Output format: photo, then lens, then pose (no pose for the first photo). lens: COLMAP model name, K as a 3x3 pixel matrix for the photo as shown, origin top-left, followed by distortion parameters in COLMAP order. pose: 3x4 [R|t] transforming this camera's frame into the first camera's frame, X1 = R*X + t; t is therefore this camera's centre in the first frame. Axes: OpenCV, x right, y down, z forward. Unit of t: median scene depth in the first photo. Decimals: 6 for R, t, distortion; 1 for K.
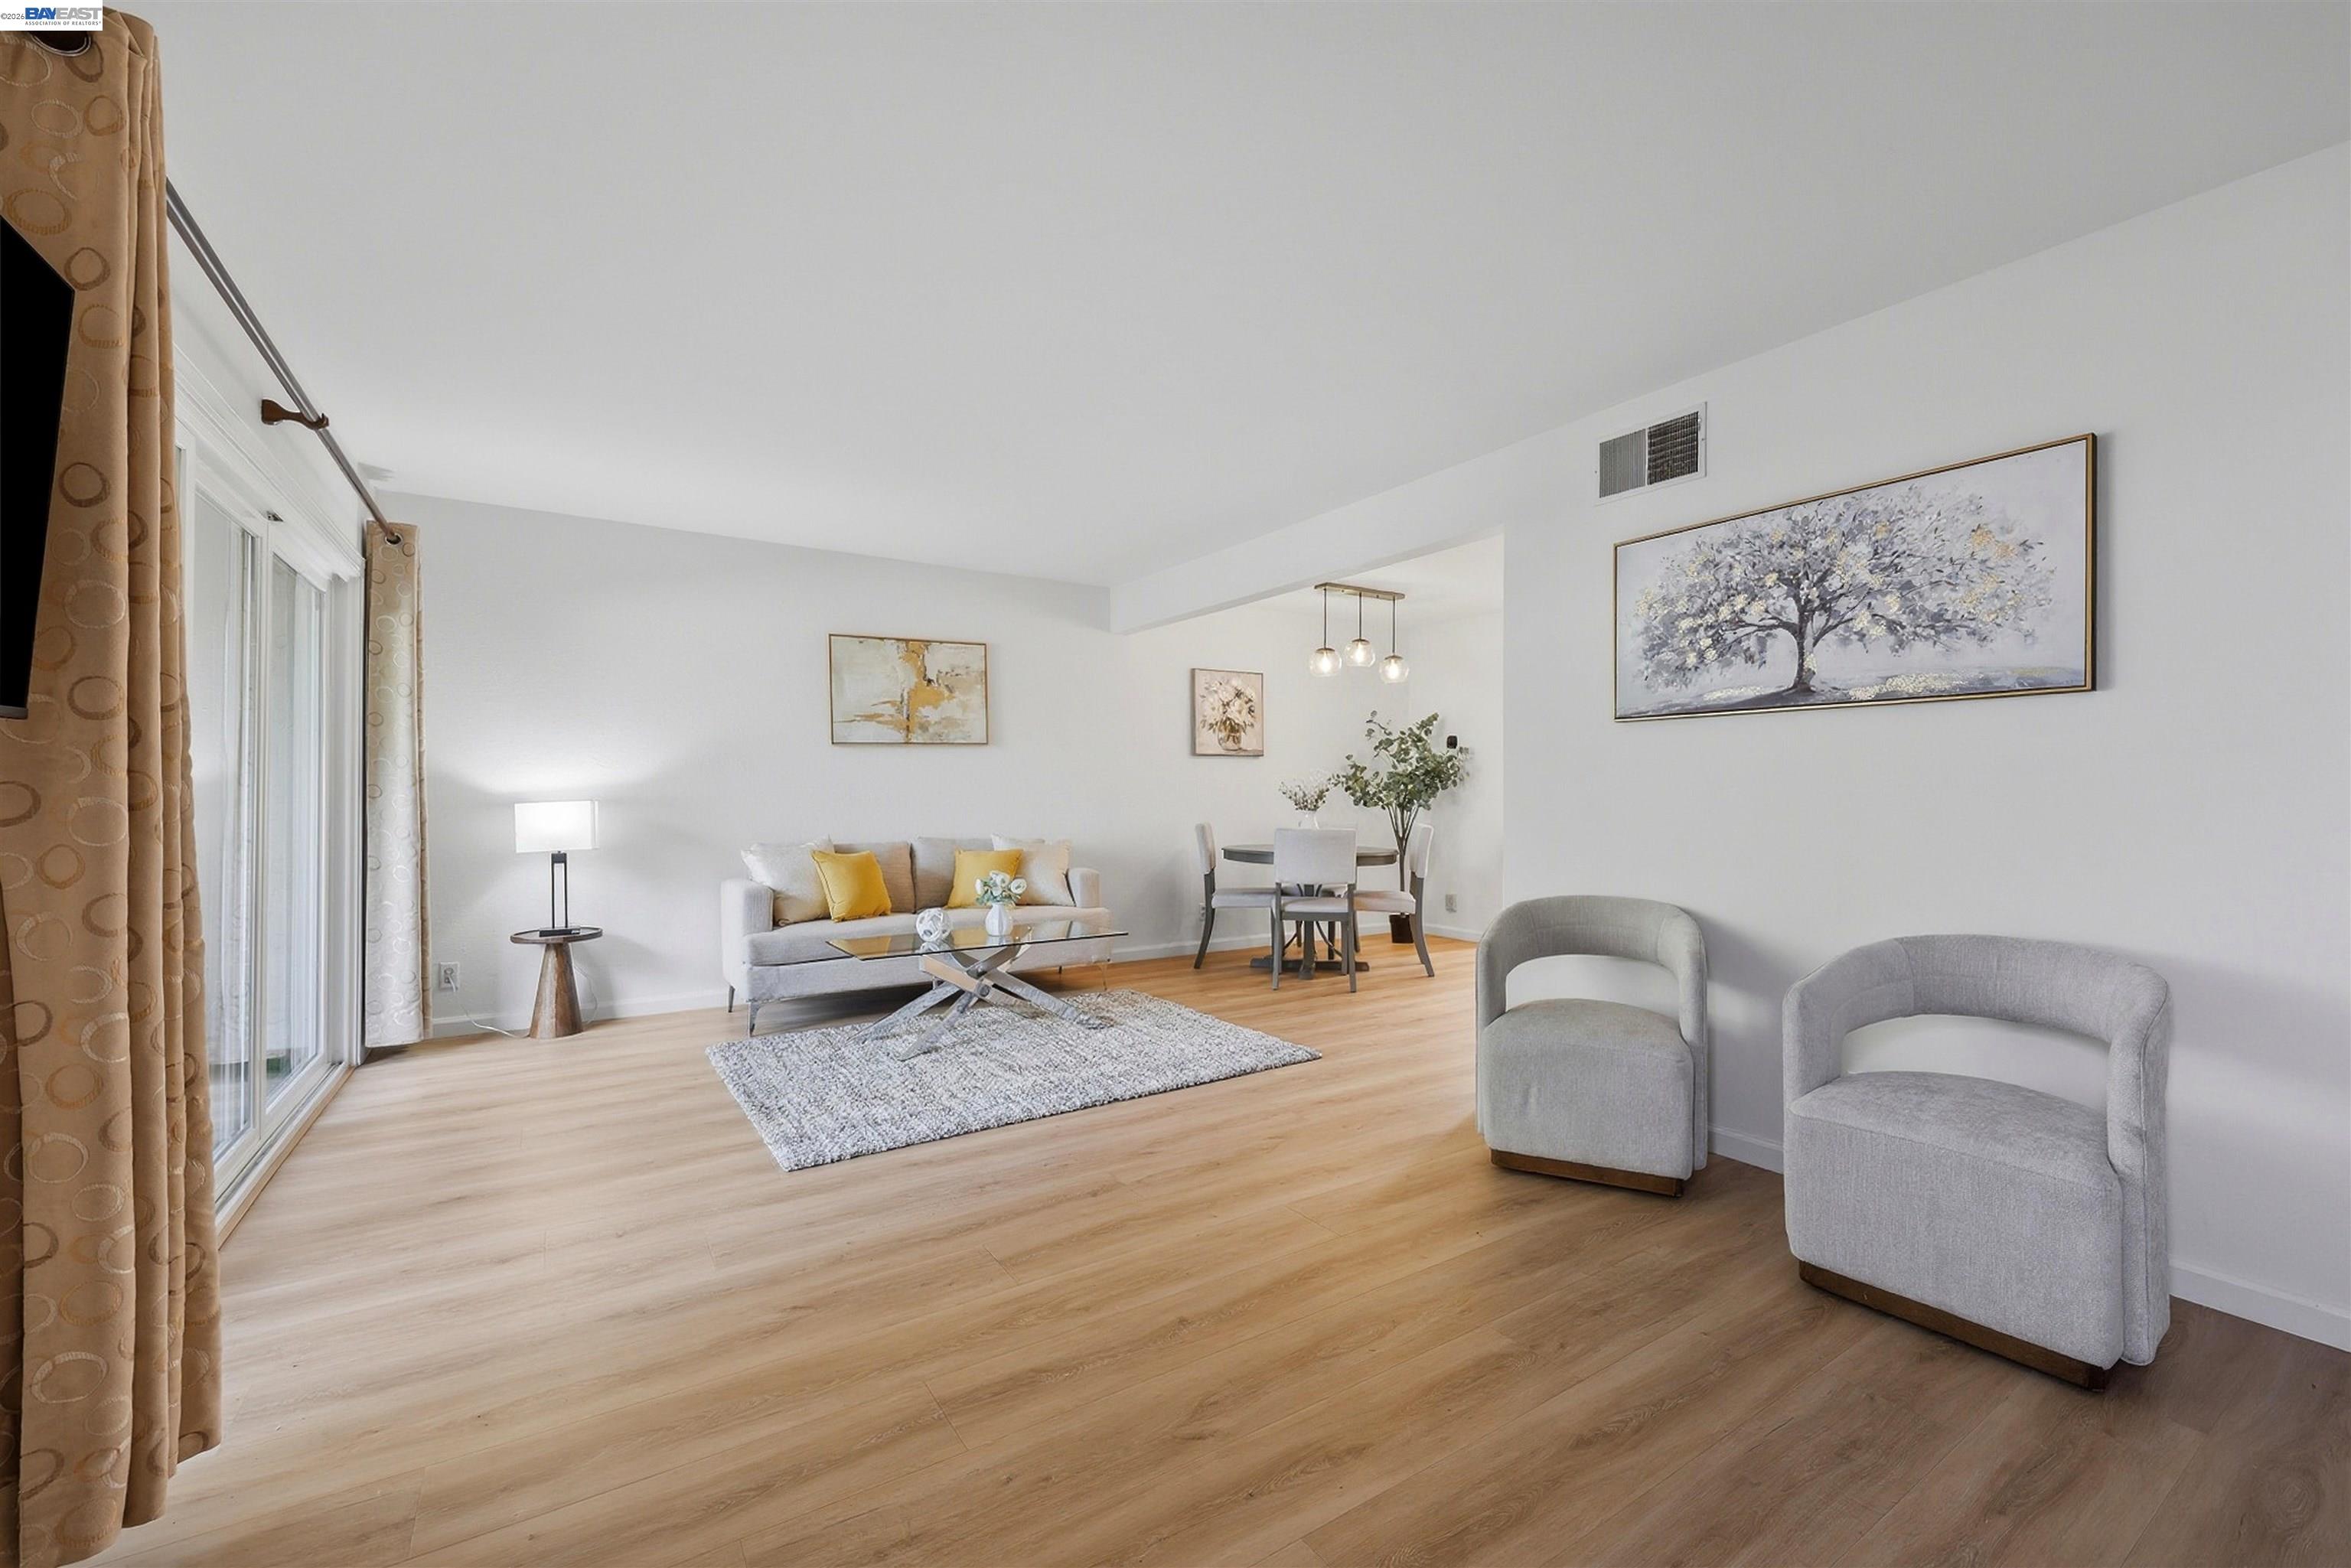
lens RADIAL K [[957.2, 0, 1191.5], [0, 957.2, 780.3], [0, 0, 1]] dist [-0.001303, 0.000593]
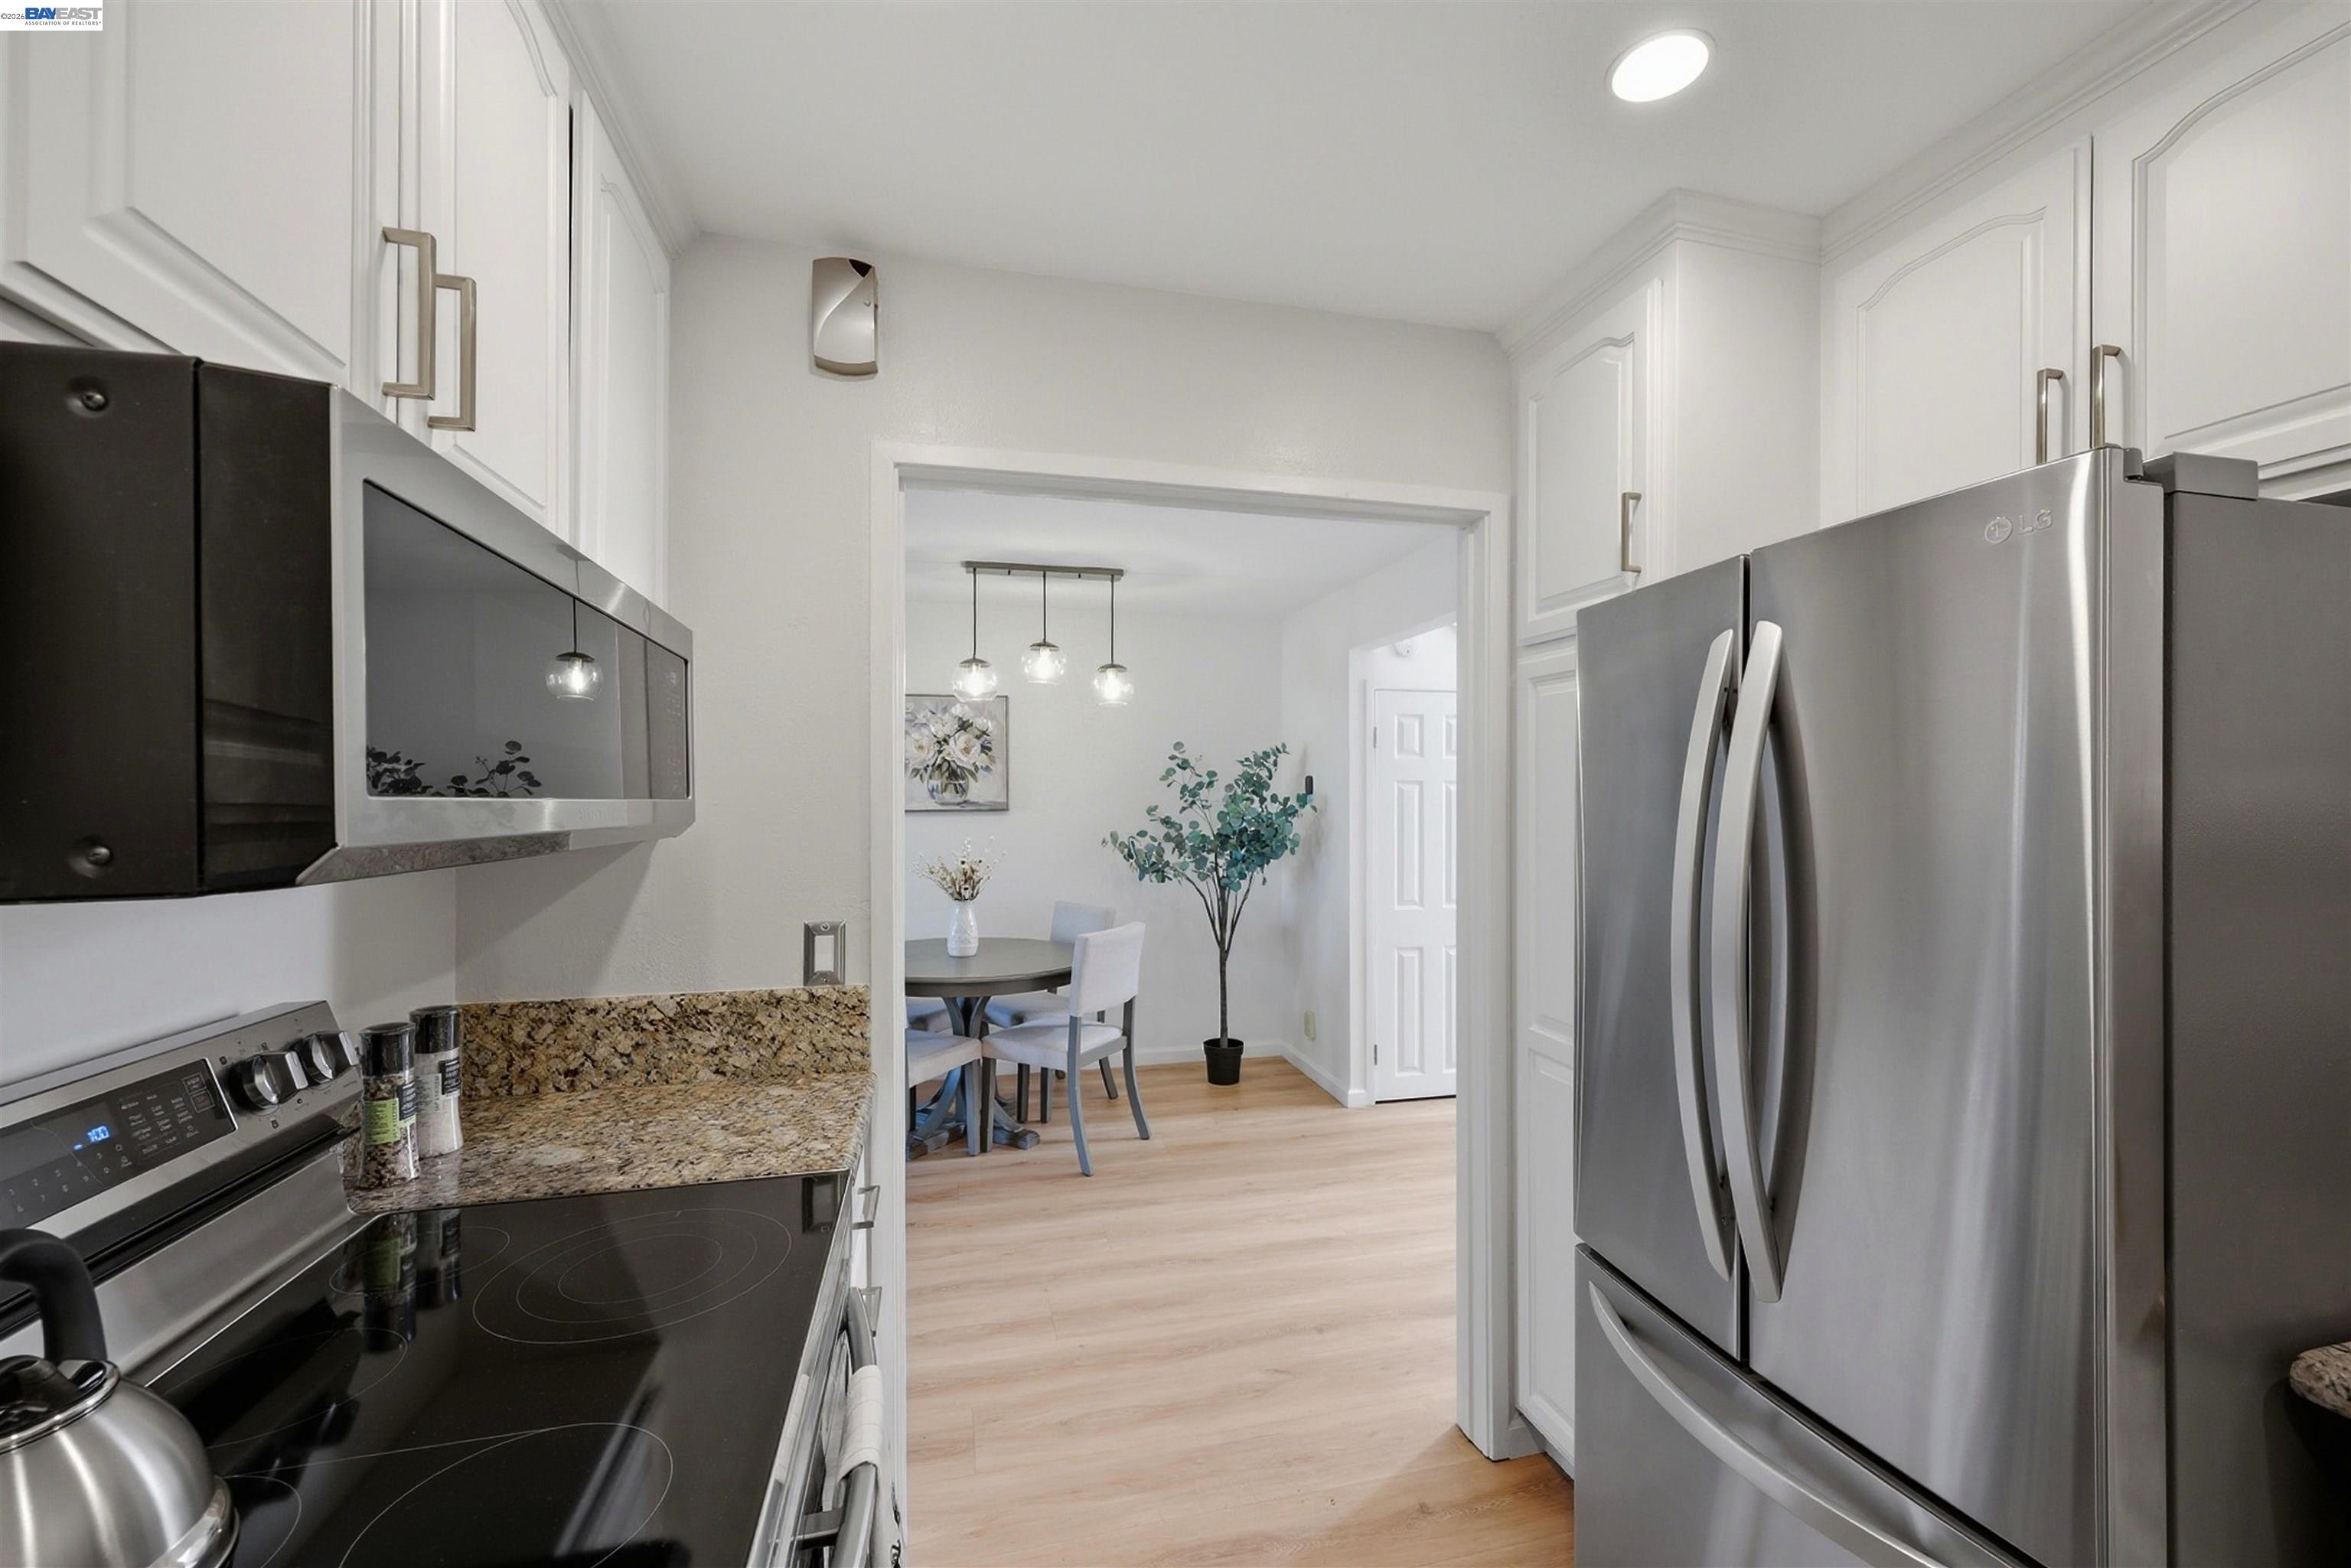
lens RADIAL K [[957.2, 0, 1193.3], [0, 957.2, 796.3], [0, 0, 1]] dist [-0.001303, 0.000593]
pose [[0.942994, -0.005415, -0.332765, 0.456417], [0.009547, 0.999896, 0.010785, -0.043251], [0.332672, -0.013347, 0.942948, 0.374747]]
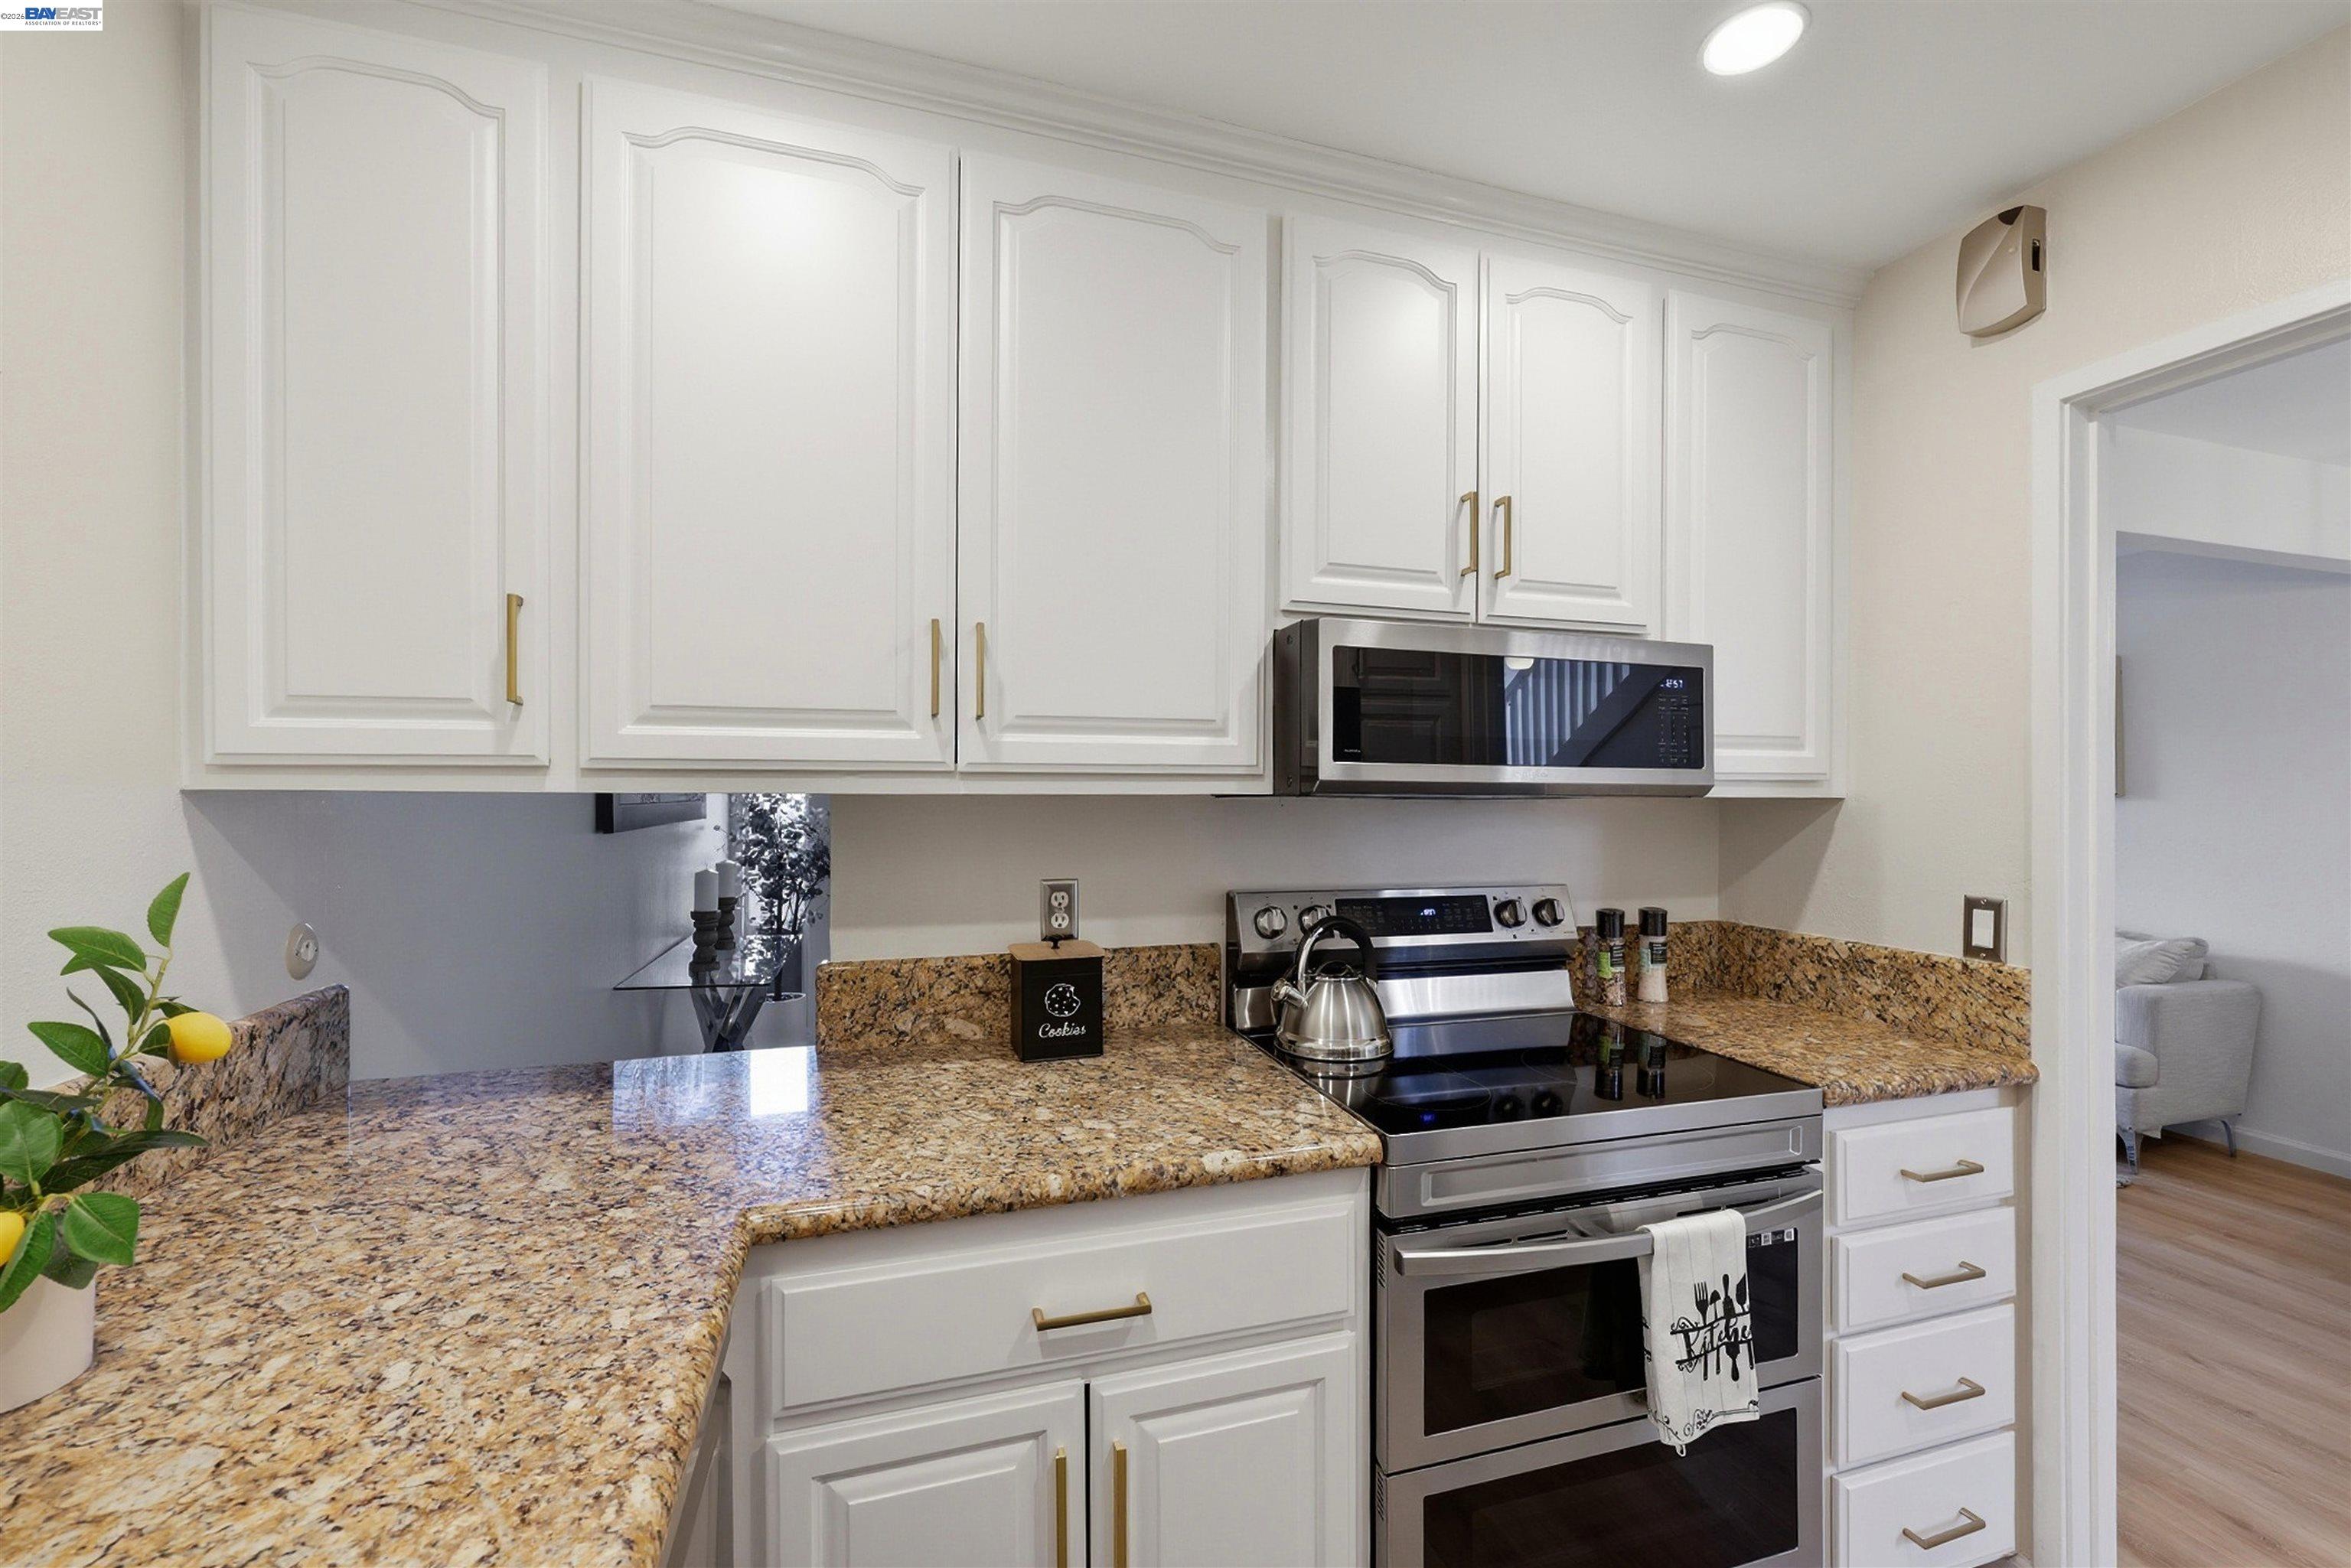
lens RADIAL K [[957.2, 0, 1186.7], [0, 957.2, 794.5], [0, 0, 1]] dist [-0.001303, 0.000593]
pose [[-0.285292, 0.000090, -0.958441, 0.708256], [0.006803, 0.999975, -0.001931, -0.028012], [0.958417, -0.007071, -0.285285, 0.533992]]
